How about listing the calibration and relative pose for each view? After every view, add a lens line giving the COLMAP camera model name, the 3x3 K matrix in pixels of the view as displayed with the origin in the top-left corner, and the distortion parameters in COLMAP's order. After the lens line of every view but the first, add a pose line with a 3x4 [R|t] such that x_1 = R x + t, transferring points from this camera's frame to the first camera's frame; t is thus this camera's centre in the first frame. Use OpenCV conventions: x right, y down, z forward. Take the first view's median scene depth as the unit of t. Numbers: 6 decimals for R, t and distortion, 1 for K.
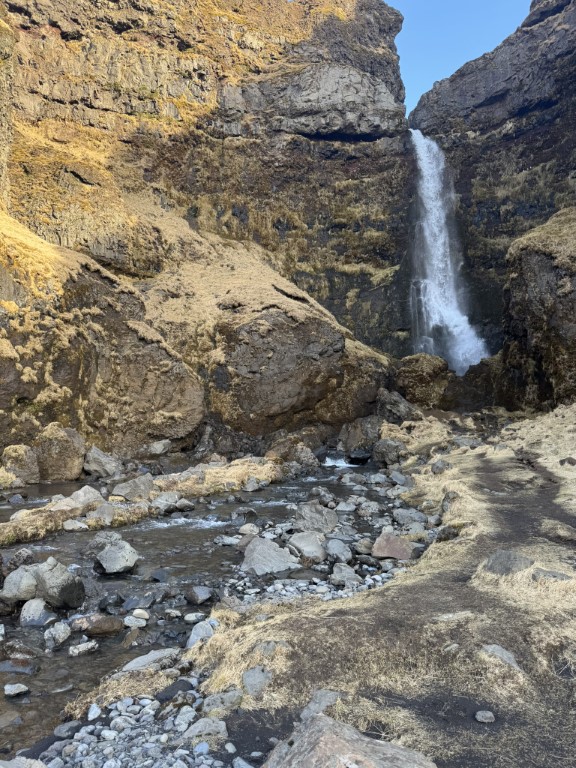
lens RADIAL K [[535.6, 0, 290.7], [0, 535.6, 387.2], [0, 0, 1]] dist [0.125357, -0.185892]
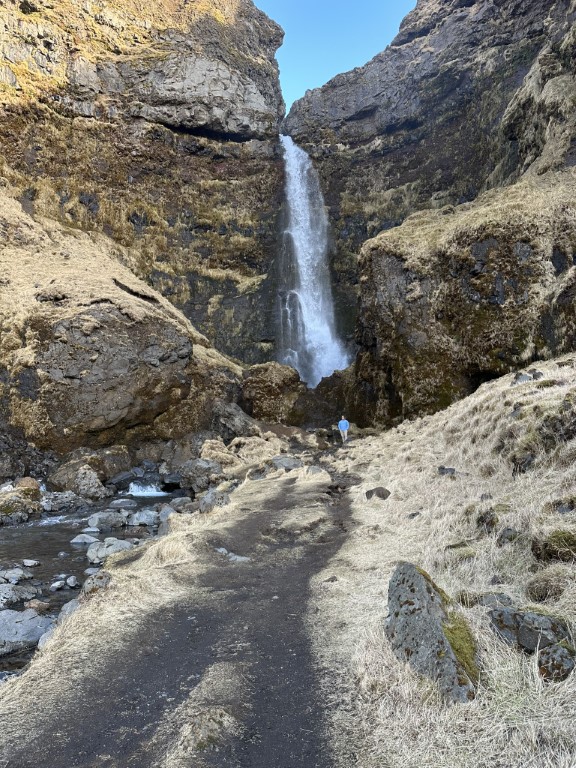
lens RADIAL K [[532.8, 0, 287.0], [0, 532.8, 386.5], [0, 0, 1]] dist [0.135008, -0.186849]
pose [[0.980241, 0.029050, 0.195660, 0.058158], [-0.022016, 0.999034, -0.038029, 0.006597], [-0.196576, 0.032970, 0.979934, 0.079074]]
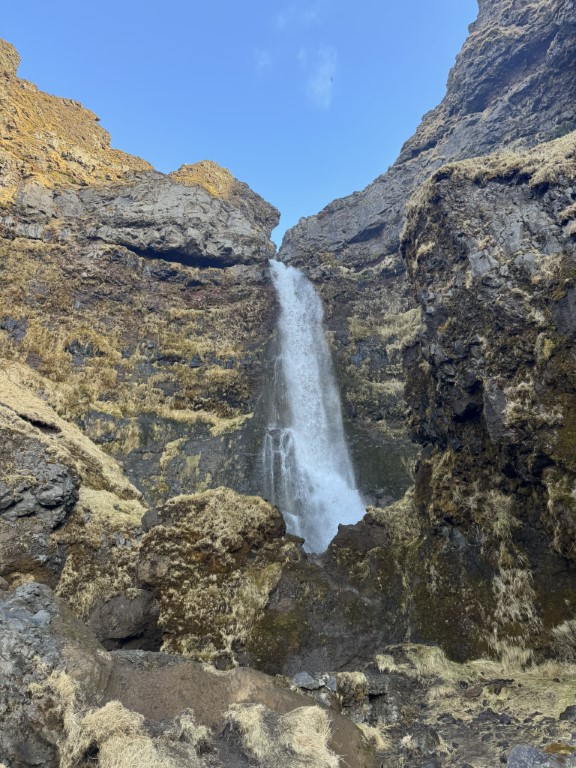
lens RADIAL K [[535.0, 0, 287.7], [0, 535.0, 380.3], [0, 0, 1]] dist [0.152286, -0.277068]
pose [[0.986063, 0.060896, 0.154827, 0.137382], [0.007910, 0.912393, -0.409239, 0.013789], [-0.166184, 0.404760, 0.899195, 0.371988]]
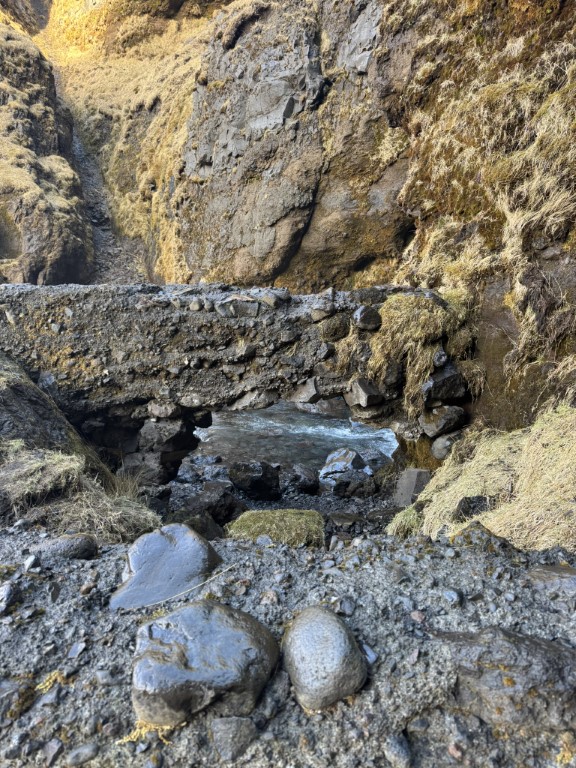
lens RADIAL K [[535.6, 0, 290.7], [0, 535.6, 387.2], [0, 0, 1]] dist [0.125357, -0.185892]
pose [[0.526428, 0.179008, -0.831161, 0.194562], [0.096283, 0.958744, 0.267468, 0.016849], [0.844750, -0.220829, 0.487475, 0.526553]]
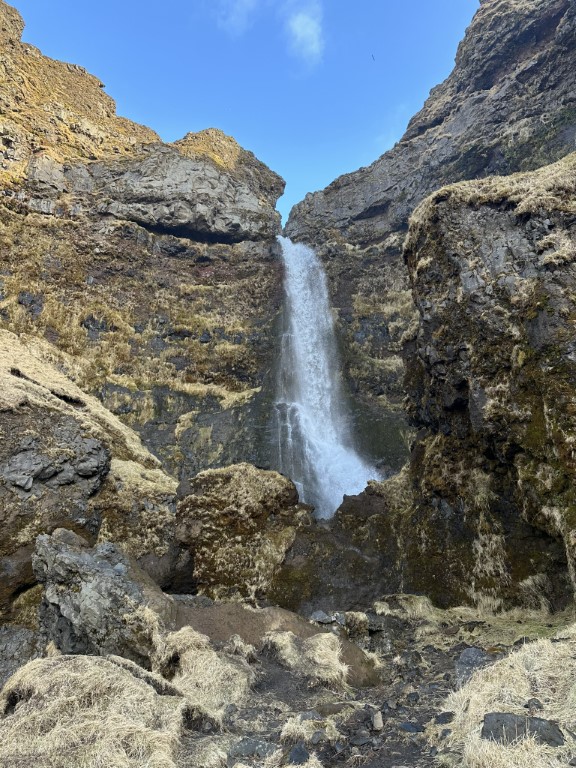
lens RADIAL K [[533.5, 0, 291.2], [0, 533.5, 387.1], [0, 0, 1]] dist [0.137557, -0.220971]
pose [[0.984874, 0.058692, 0.163030, 0.125834], [0.000425, 0.940064, -0.340999, 0.016187], [-0.173272, 0.335910, 0.925819, 0.340242]]
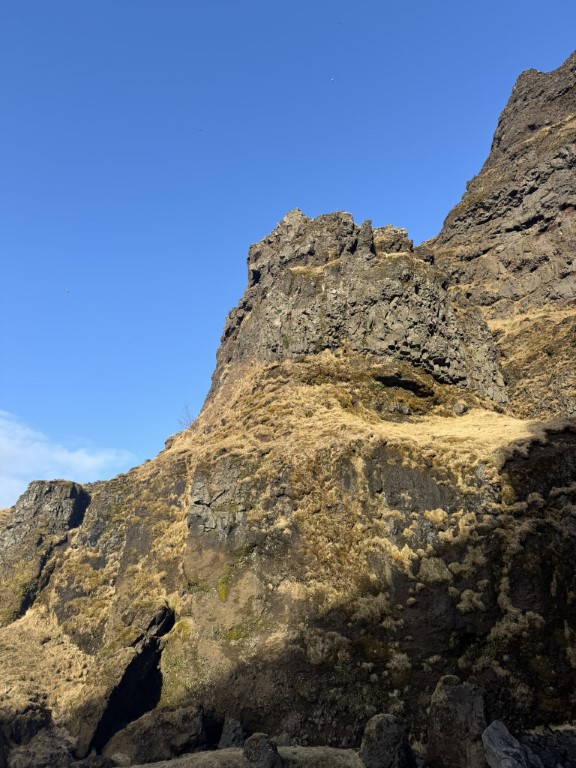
lens RADIAL K [[535.6, 0, 290.7], [0, 535.6, 387.2], [0, 0, 1]] dist [0.125357, -0.185892]
pose [[0.295198, -0.443312, -0.846365, 0.093720], [0.095163, 0.895078, -0.435636, 0.008058], [0.950685, 0.048056, 0.306412, 0.221445]]
